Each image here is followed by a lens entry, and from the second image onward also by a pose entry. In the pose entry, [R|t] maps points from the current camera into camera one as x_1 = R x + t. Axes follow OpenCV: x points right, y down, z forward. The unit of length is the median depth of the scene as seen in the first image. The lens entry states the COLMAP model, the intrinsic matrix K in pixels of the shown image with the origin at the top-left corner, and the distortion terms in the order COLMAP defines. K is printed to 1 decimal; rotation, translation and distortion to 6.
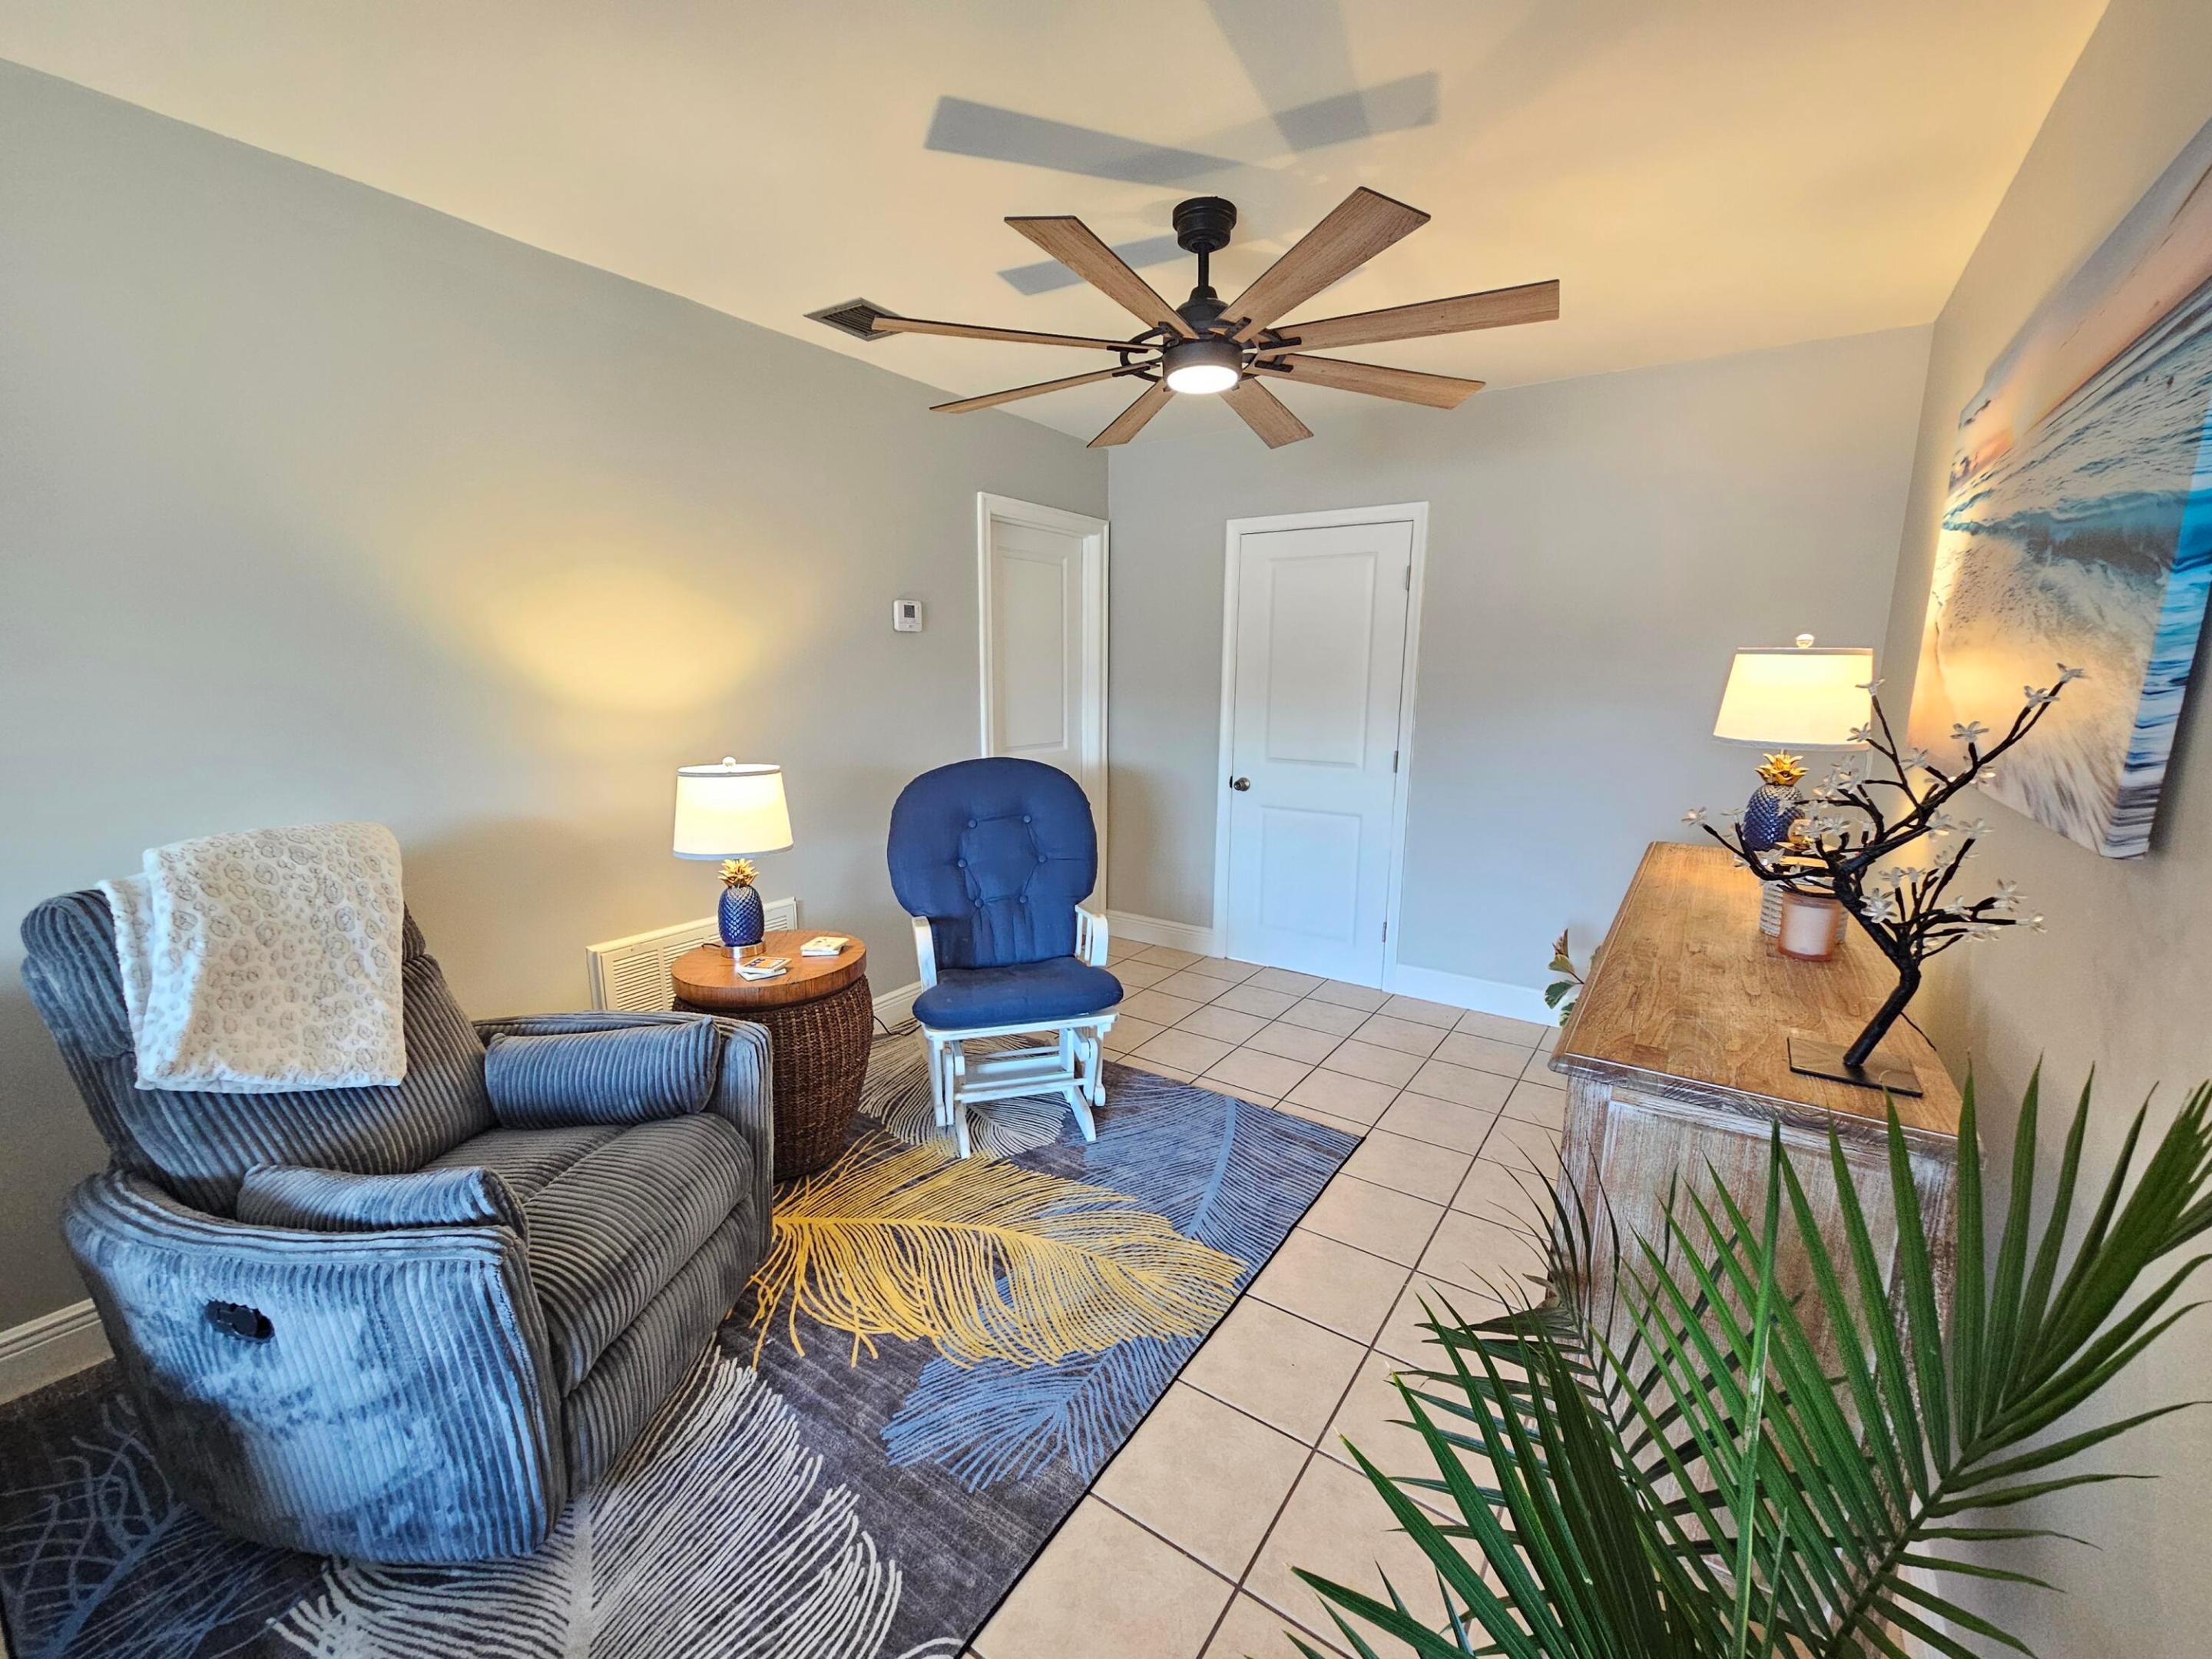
lens RADIAL K [[910.2, 0, 1088.3], [0, 910.2, 834.1], [0, 0, 1]] dist [0.000719, 0.000099]
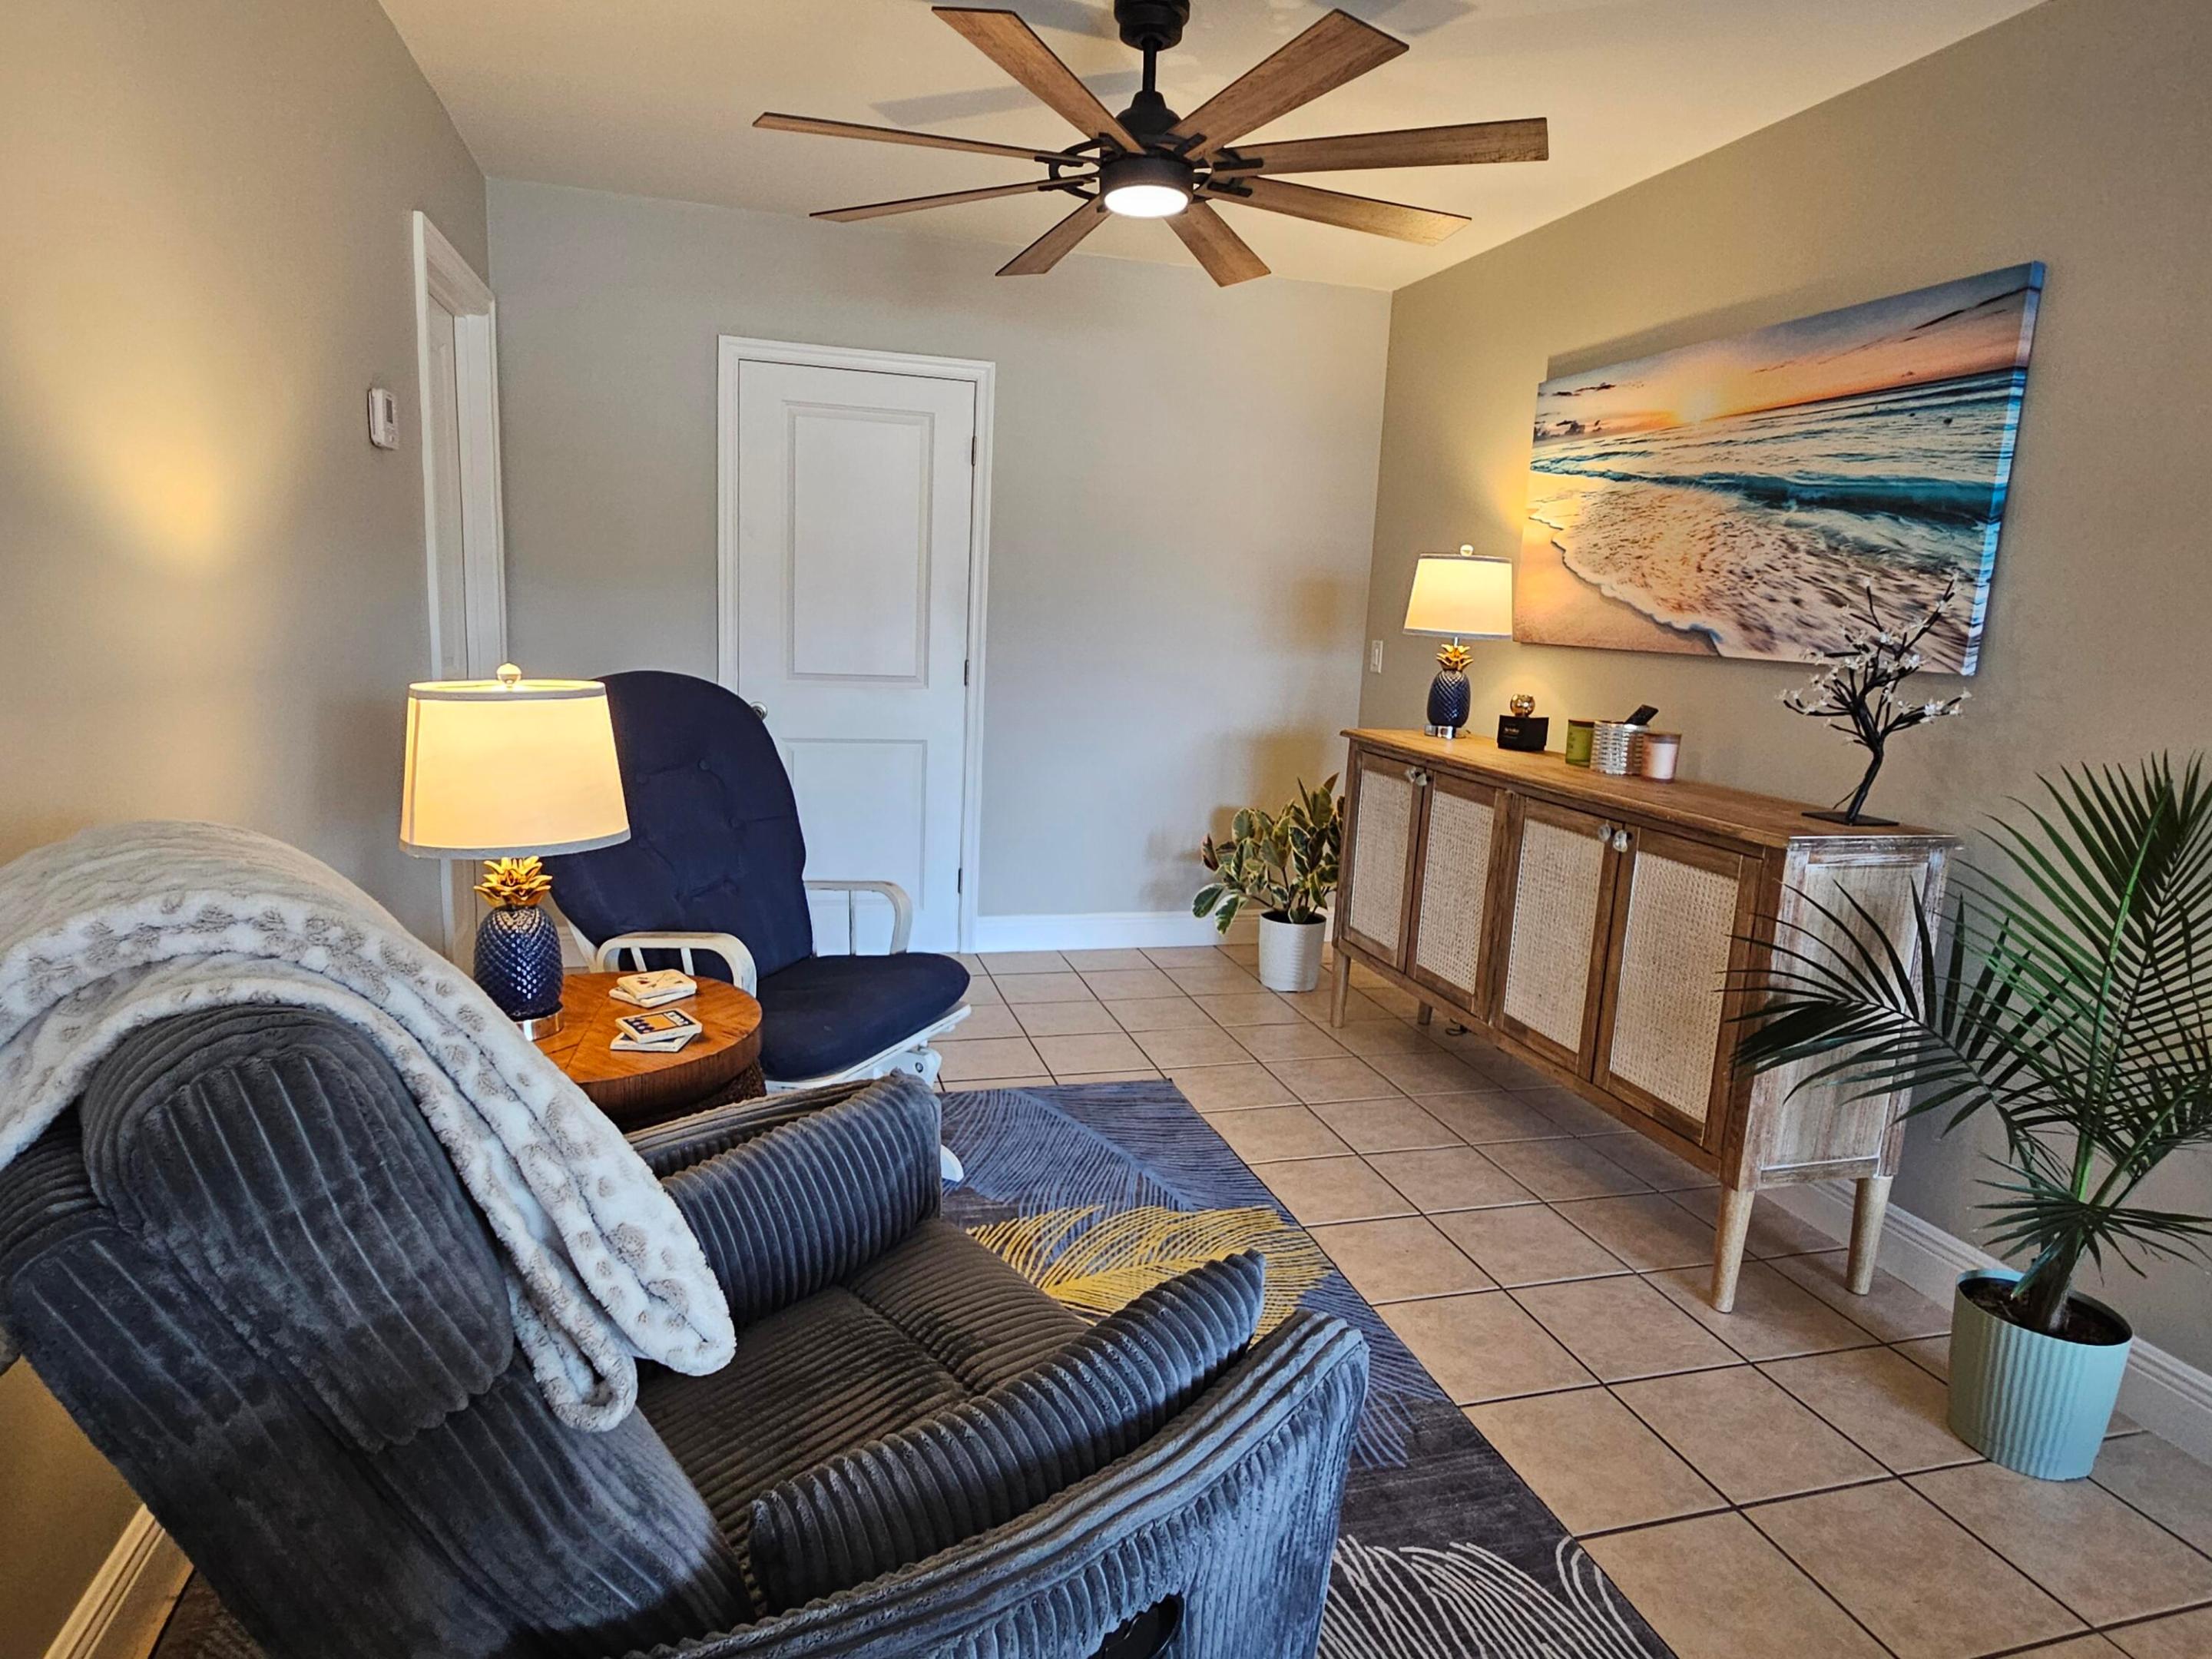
lens RADIAL K [[1275.6, 0, 1106.0], [0, 1275.6, 829.5], [0, 0, 1]] dist [-0.002582, -0.002047]
pose [[0.629047, -0.115152, 0.768791, -0.870983], [0.100110, 0.992733, 0.066782, -0.004332], [-0.770894, 0.034954, 0.636004, 0.300526]]
